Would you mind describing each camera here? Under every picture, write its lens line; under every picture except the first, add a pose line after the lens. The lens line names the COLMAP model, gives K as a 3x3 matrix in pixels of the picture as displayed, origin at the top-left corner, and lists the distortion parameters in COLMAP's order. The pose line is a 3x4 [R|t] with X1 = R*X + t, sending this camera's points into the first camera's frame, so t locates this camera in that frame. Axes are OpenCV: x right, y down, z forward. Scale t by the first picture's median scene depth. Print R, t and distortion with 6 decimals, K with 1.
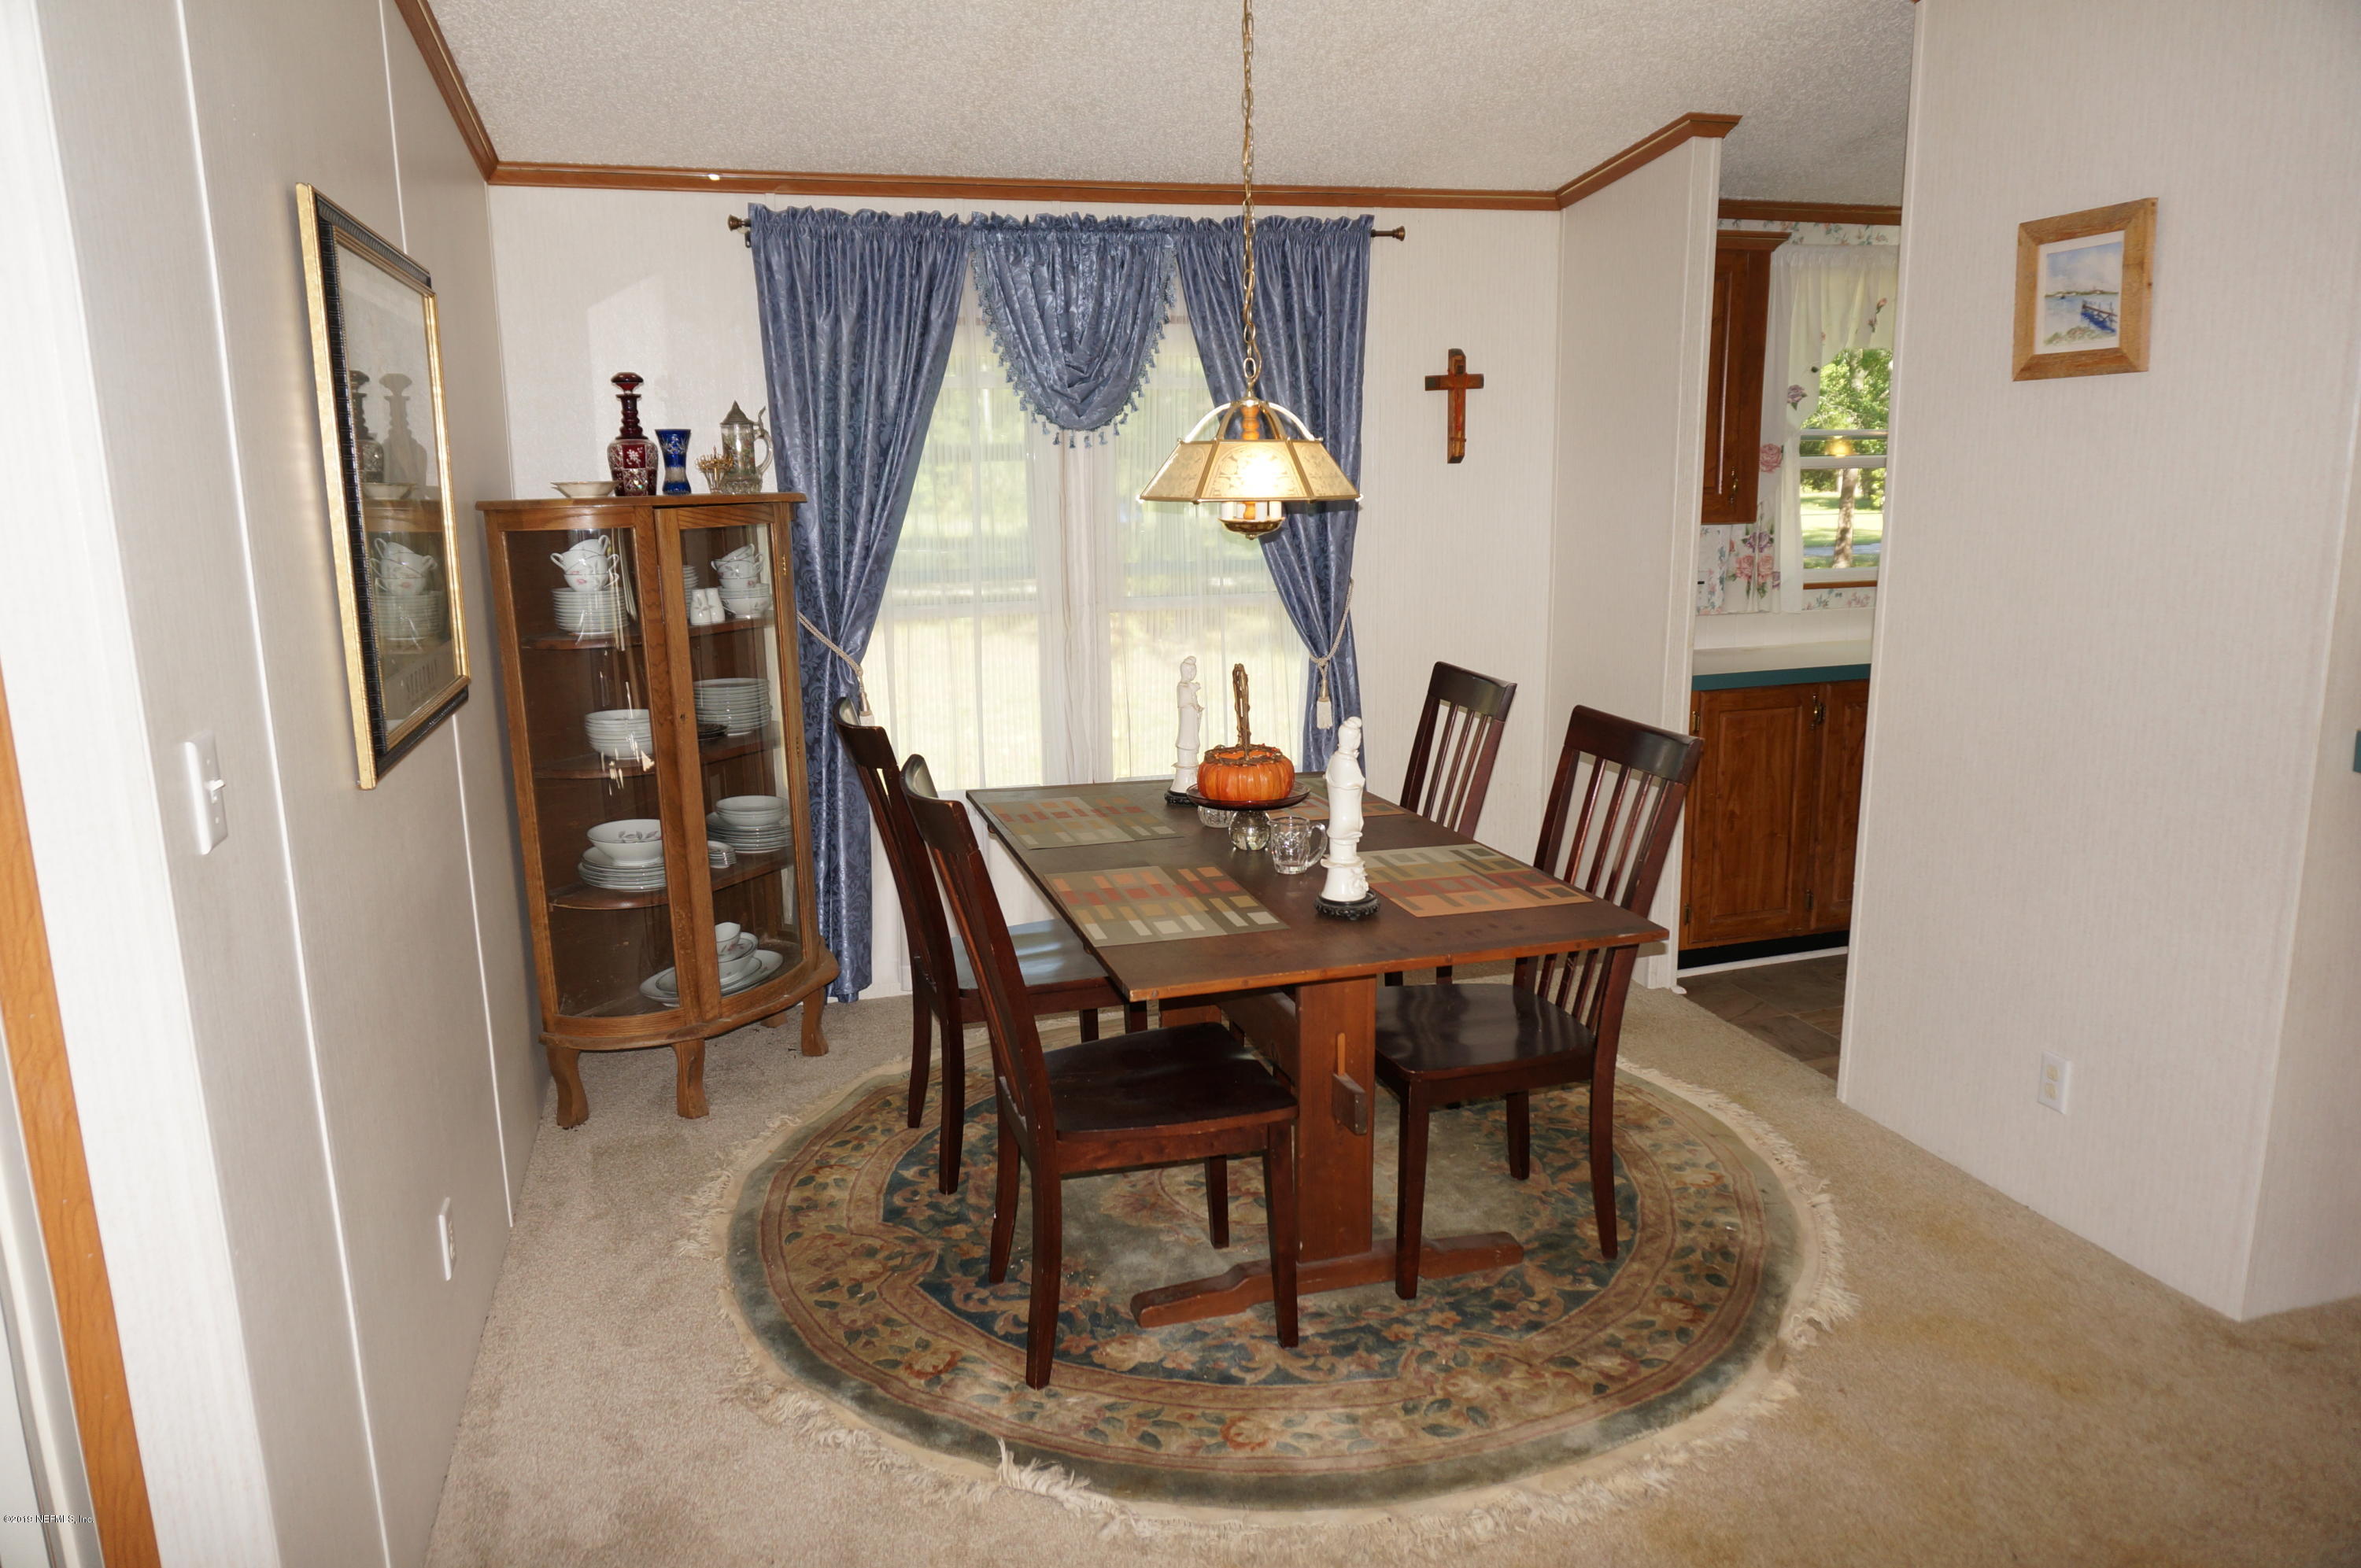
lens RADIAL K [[1581.7, 0, 1177.3], [0, 1581.7, 794.4], [0, 0, 1]] dist [-0.047582, 0.035921]
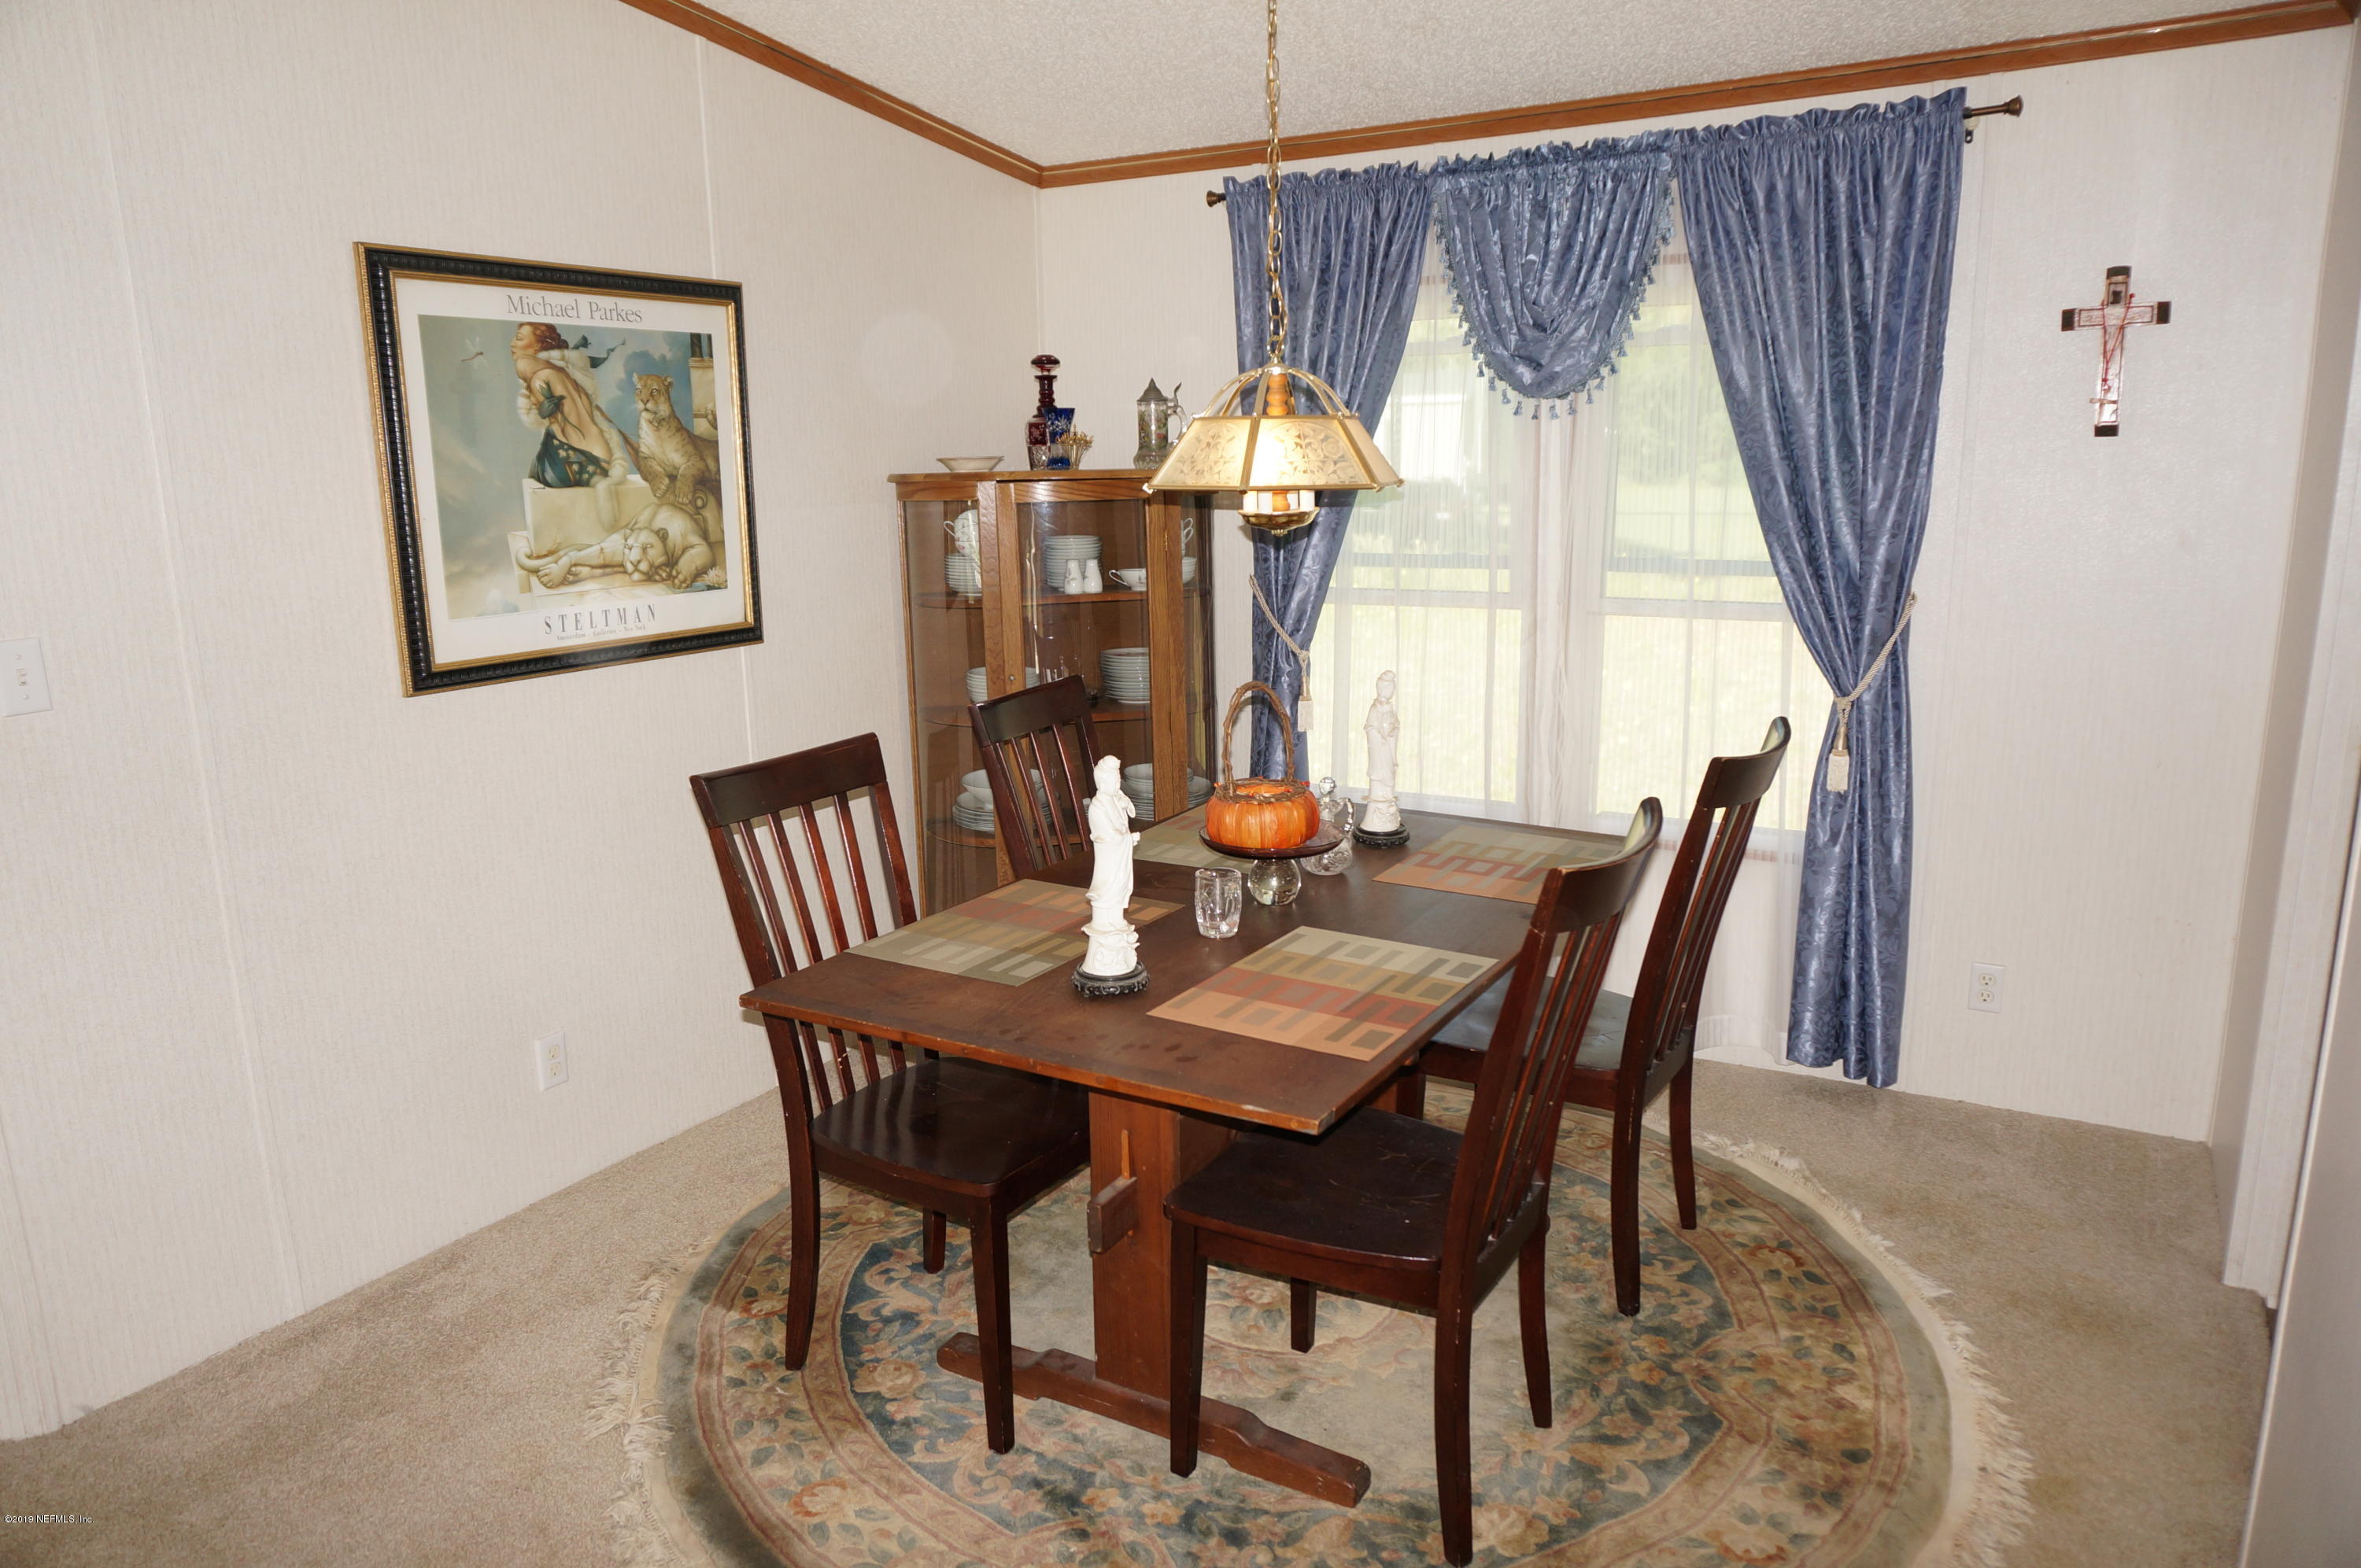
lens RADIAL K [[1581.7, 0, 1182.2], [0, 1581.7, 788.0], [0, 0, 1]] dist [-0.047582, 0.035921]
pose [[0.680316, 0.156305, -0.716058, 0.486562], [-0.142123, 0.986584, 0.080327, -0.069467], [0.719007, 0.047120, 0.693404, 0.303791]]
